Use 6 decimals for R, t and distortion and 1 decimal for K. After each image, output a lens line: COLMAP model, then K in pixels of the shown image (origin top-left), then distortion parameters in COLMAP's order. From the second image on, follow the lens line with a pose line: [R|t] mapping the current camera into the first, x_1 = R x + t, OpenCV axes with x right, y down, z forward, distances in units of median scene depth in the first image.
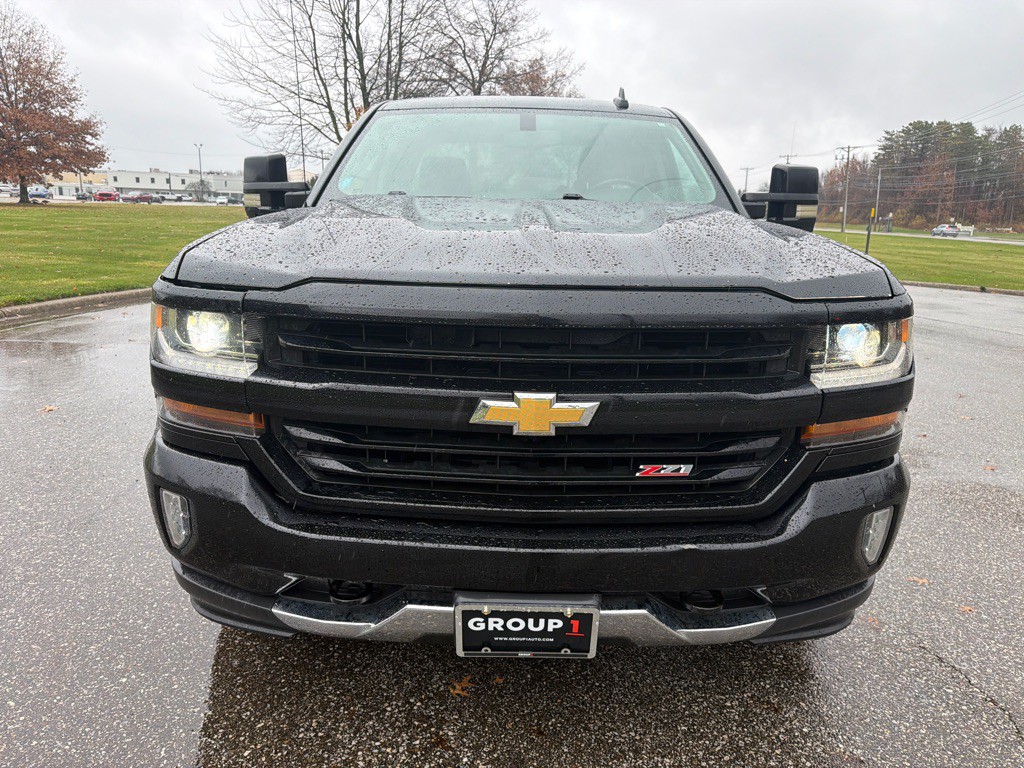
lens RADIAL K [[722.6, 0, 520.1], [0, 722.6, 382.8], [0, 0, 1]] dist [0.033029, -0.034166]
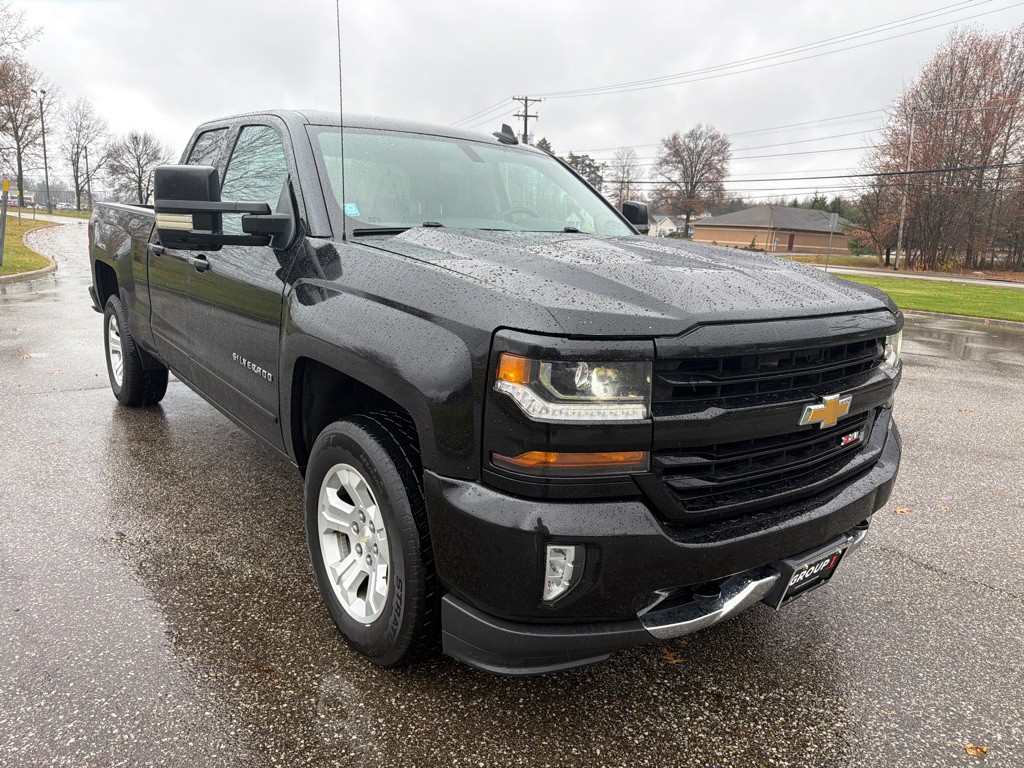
lens RADIAL K [[722.6, 0, 517.3], [0, 722.6, 382.6], [0, 0, 1]] dist [0.033029, -0.034166]
pose [[0.775692, -0.122692, 0.619071, -1.104421], [0.119339, 0.991740, 0.047019, -0.124026], [-0.619726, 0.037407, 0.783927, 0.255358]]
